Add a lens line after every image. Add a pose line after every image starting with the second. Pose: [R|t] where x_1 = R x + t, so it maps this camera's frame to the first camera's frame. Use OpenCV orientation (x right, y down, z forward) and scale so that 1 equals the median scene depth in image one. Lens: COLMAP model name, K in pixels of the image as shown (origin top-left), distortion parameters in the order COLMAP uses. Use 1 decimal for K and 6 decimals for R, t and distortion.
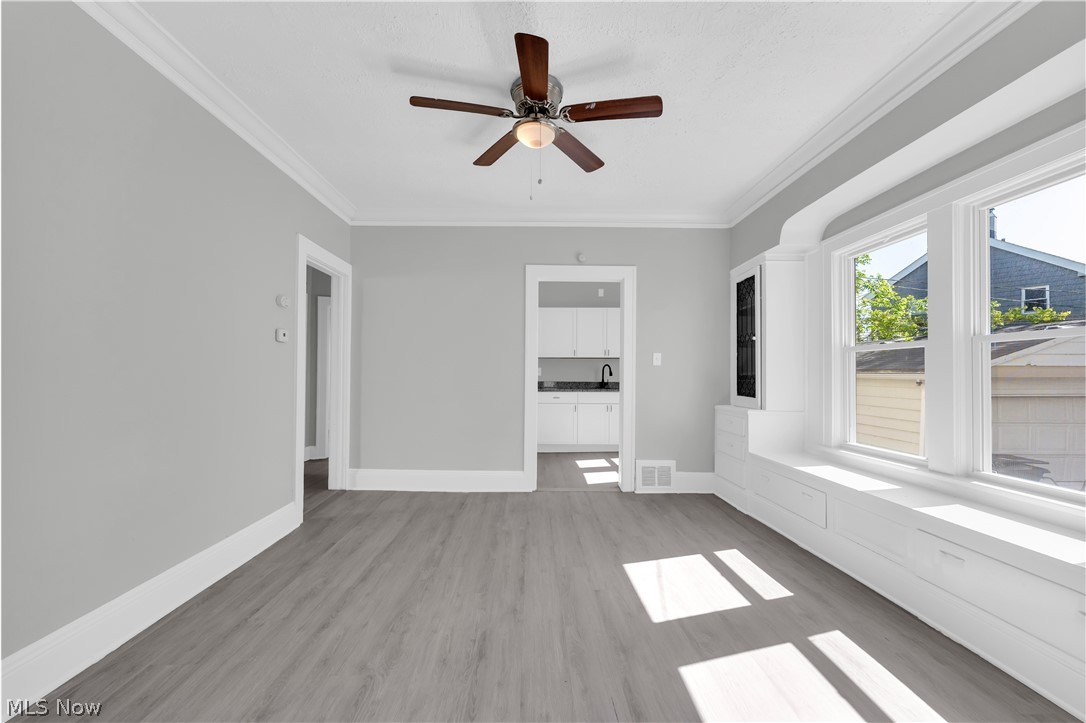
lens RADIAL K [[432.1, 0, 536.6], [0, 432.1, 370.0], [0, 0, 1]] dist [-0.002154, -0.000355]
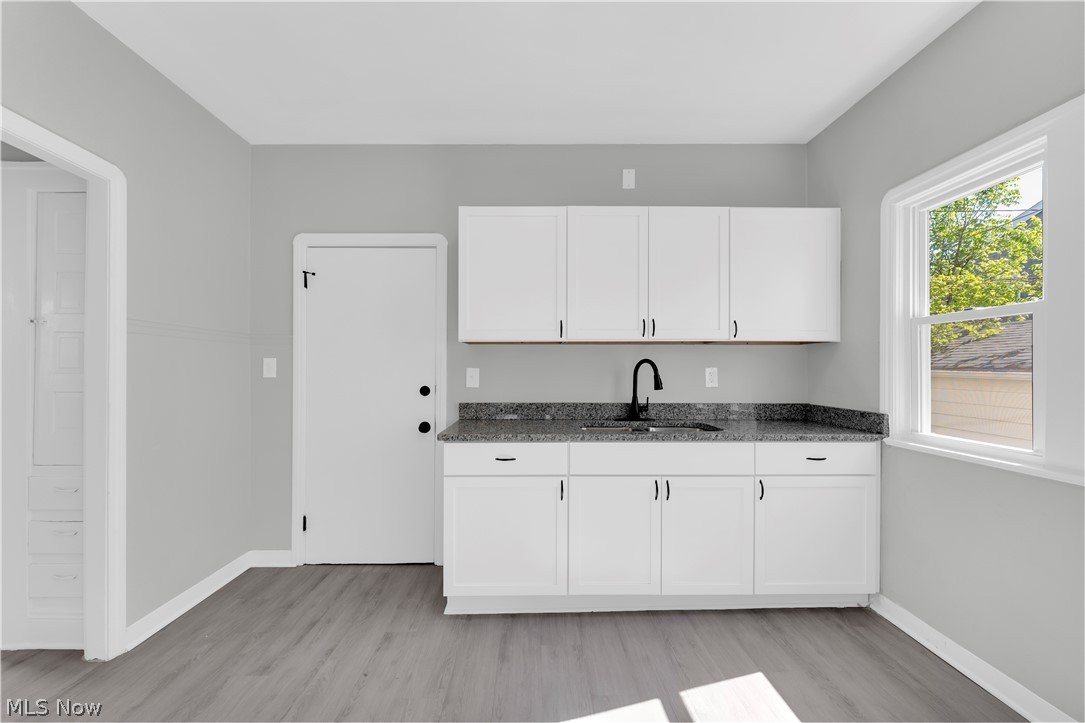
lens RADIAL K [[431.7, 0, 533.9], [0, 431.7, 370.7], [0, 0, 1]] dist [-0.002154, -0.000355]
pose [[0.999929, -0.006176, -0.010184, 0.181781], [0.006370, 0.999797, 0.019104, -0.028731], [0.010064, -0.019168, 0.999766, 1.676251]]
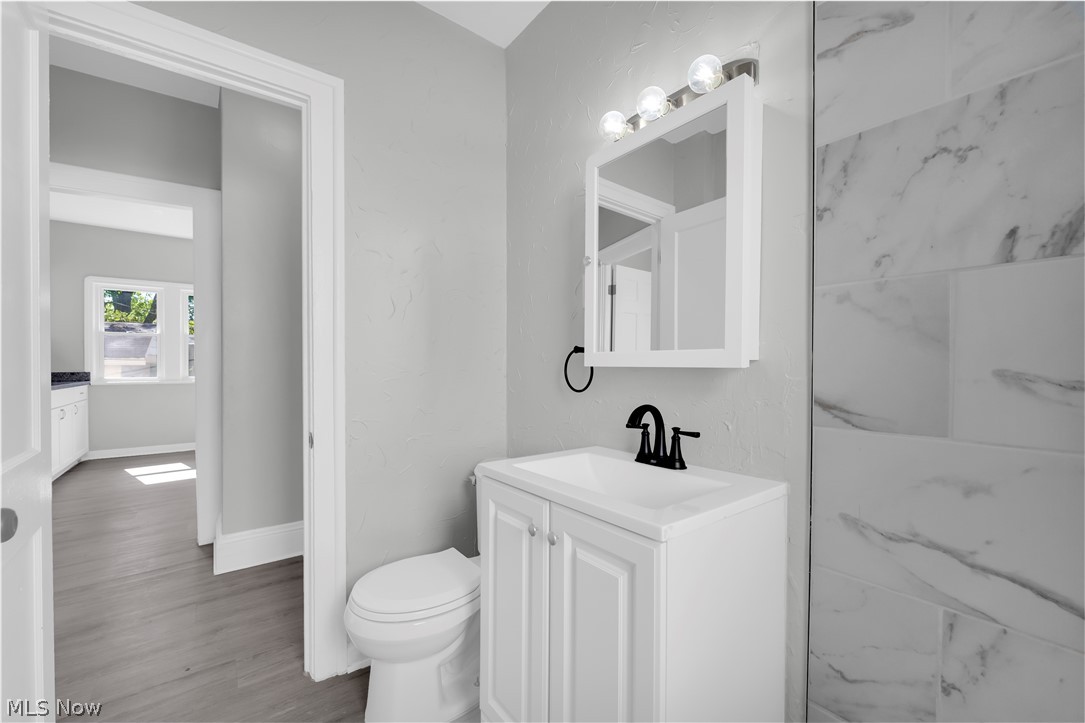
lens RADIAL K [[431.7, 0, 540.3], [0, 431.7, 366.7], [0, 0, 1]] dist [-0.002154, -0.000355]
pose [[-0.588534, -0.008539, 0.808427, -1.946444], [-0.014745, 0.999891, -0.000173, 0.024238], [-0.808338, -0.012022, -0.588596, 2.034807]]
